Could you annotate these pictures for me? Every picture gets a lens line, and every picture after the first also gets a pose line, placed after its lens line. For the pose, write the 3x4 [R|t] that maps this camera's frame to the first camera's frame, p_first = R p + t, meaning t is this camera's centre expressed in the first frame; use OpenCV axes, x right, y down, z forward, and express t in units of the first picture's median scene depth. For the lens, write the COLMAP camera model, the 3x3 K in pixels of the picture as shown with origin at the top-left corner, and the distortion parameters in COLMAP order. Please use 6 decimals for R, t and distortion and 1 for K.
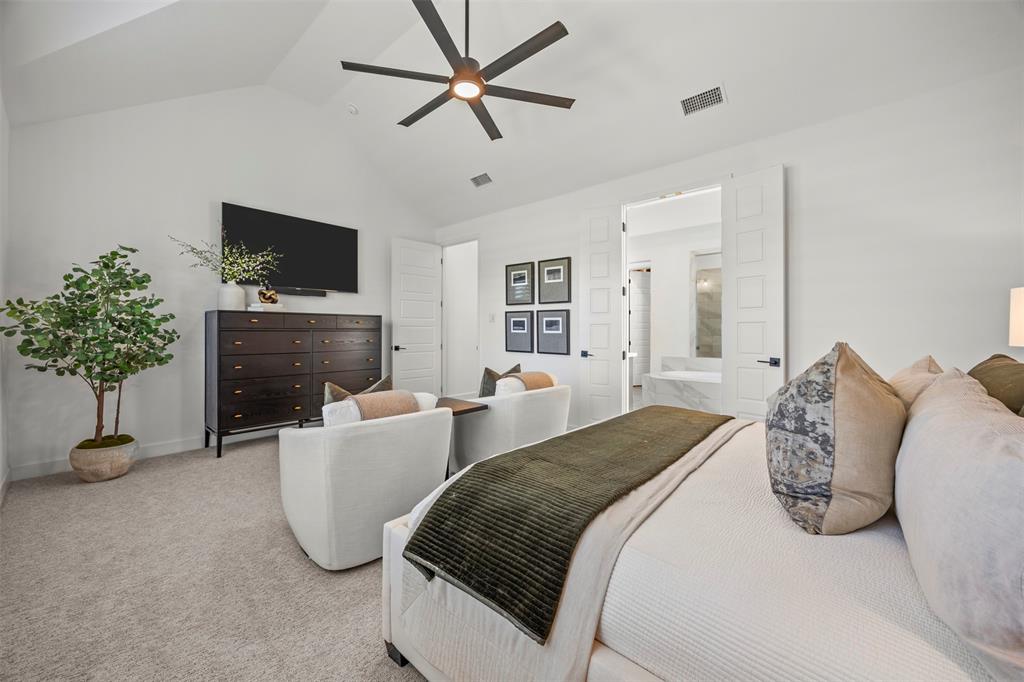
lens RADIAL K [[391.4, 0, 509.8], [0, 391.4, 334.5], [0, 0, 1]] dist [-0.001480, -0.000192]
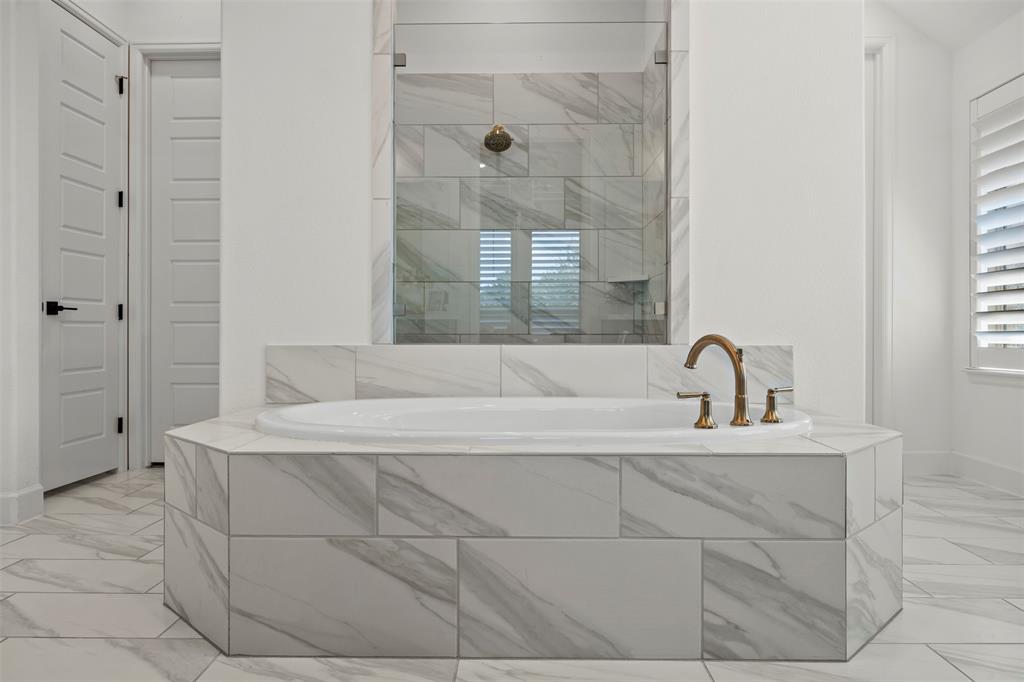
lens RADIAL K [[683.0, 0, 513.5], [0, 683.0, 333.6], [0, 0, 1]] dist [0.000647, -0.002544]
pose [[0.759161, -0.001680, 0.650900, 0.247273], [0.004893, 0.999983, -0.003126, 0.054774], [-0.650884, 0.005558, 0.759157, 0.625030]]
